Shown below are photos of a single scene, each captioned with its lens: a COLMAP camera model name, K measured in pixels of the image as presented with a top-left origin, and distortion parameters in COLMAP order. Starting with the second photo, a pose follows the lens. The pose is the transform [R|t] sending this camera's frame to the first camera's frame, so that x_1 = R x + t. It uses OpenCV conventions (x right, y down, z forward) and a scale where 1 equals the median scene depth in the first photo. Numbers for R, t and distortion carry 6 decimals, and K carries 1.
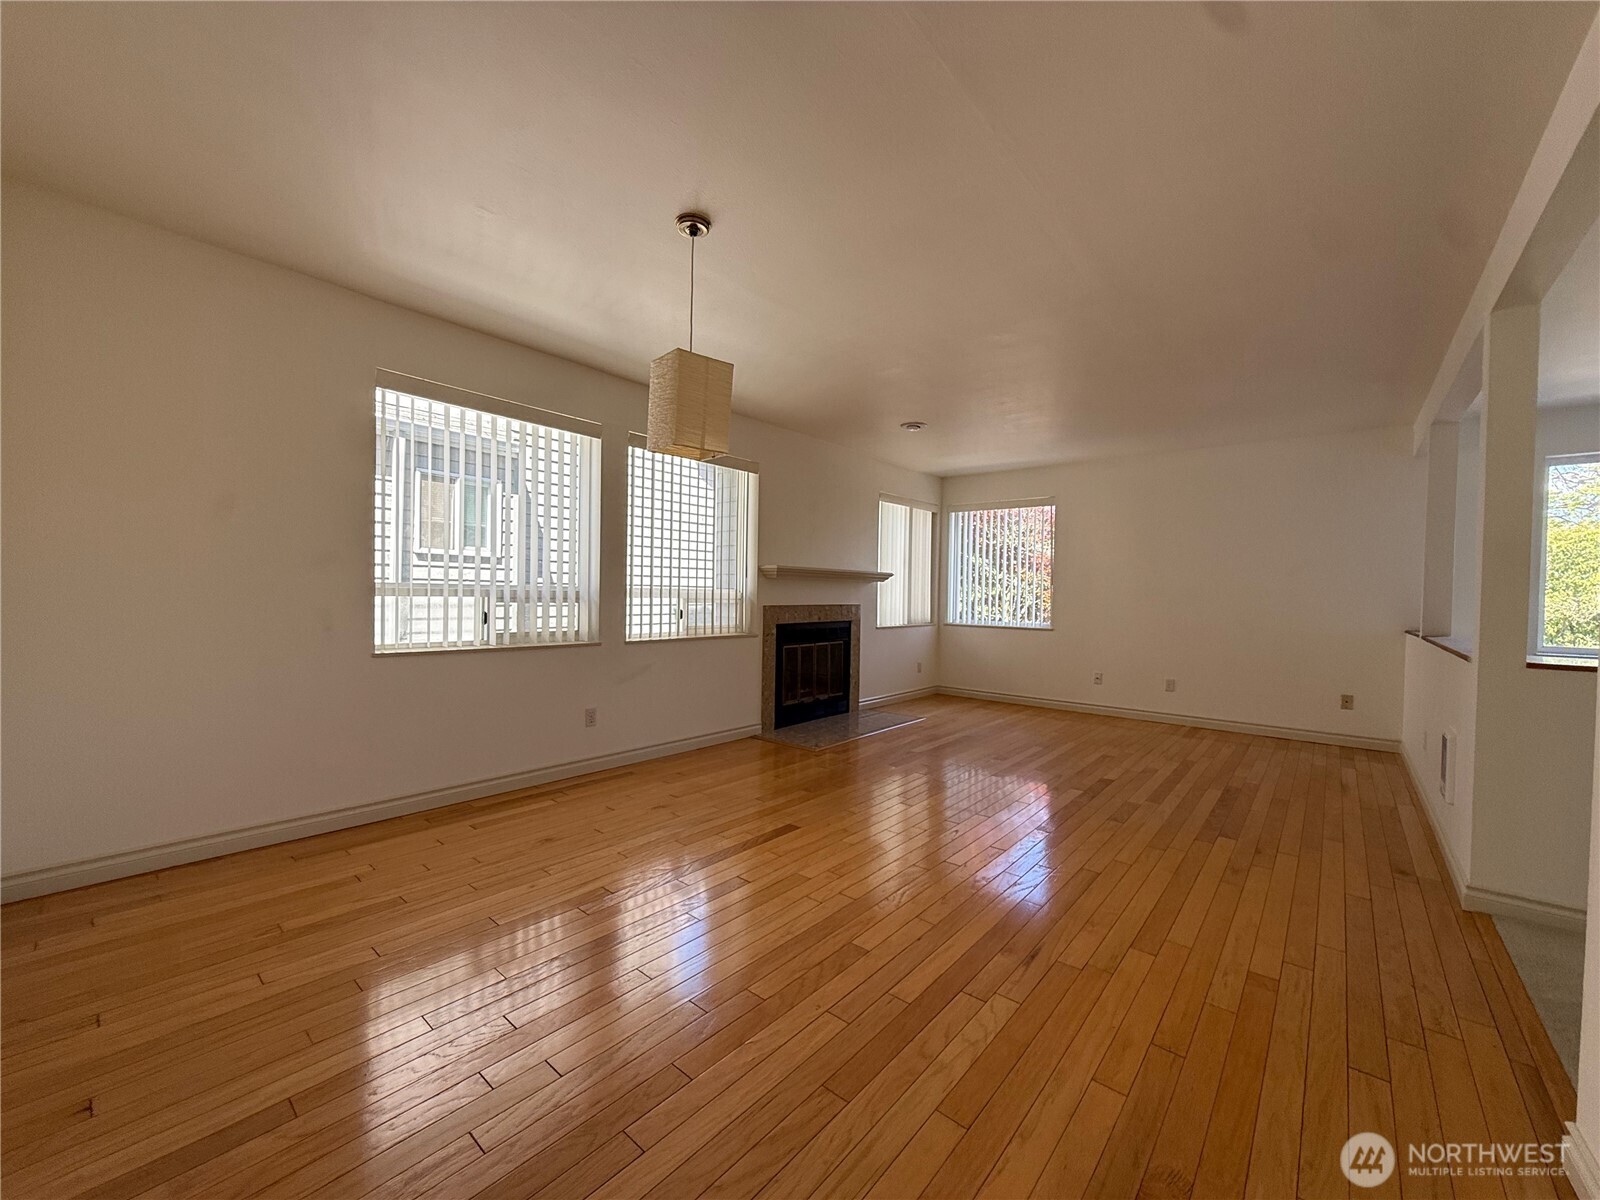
lens RADIAL K [[639.6, 0, 805.0], [0, 639.6, 602.2], [0, 0, 1]] dist [-0.000781, -0.000396]
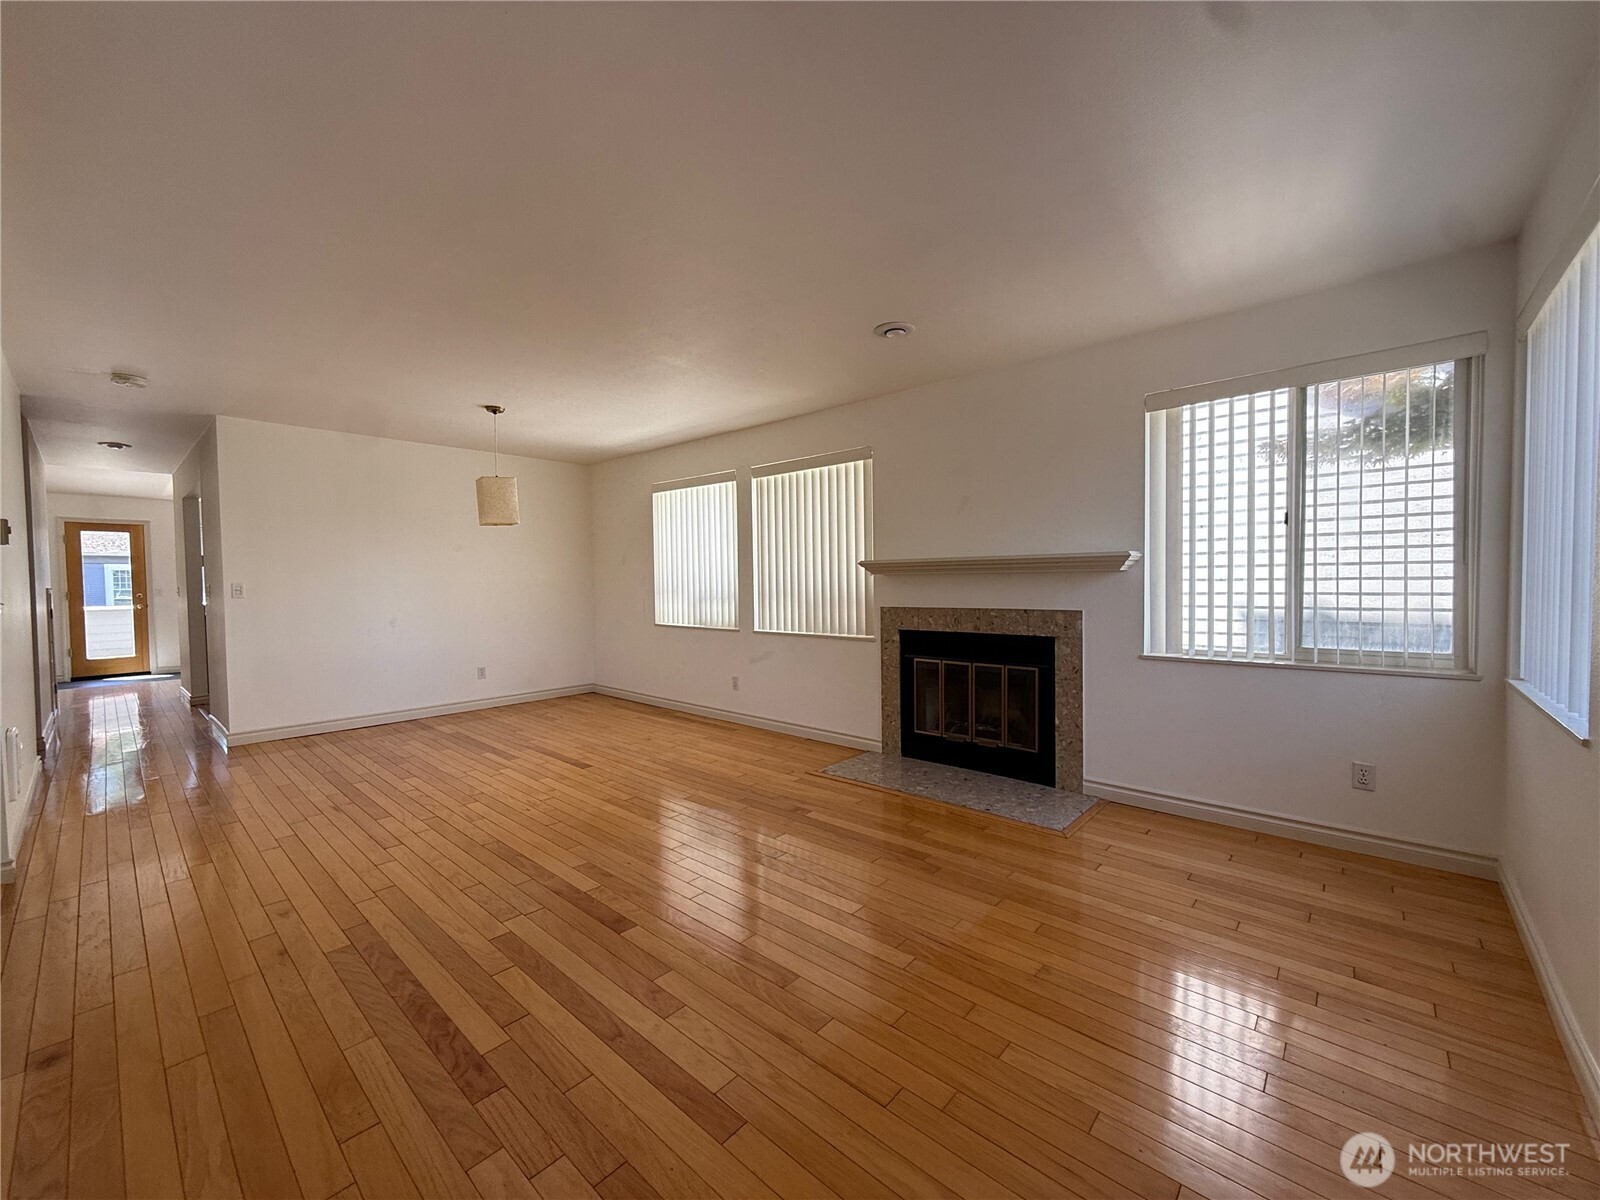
lens RADIAL K [[639.6, 0, 805.0], [0, 639.6, 602.2], [0, 0, 1]] dist [-0.000781, -0.000396]
pose [[-0.036001, 0.015092, -0.999238, 0.808967], [-0.006498, 0.999861, 0.015336, -0.013836], [0.999331, 0.007045, -0.035898, 0.929254]]
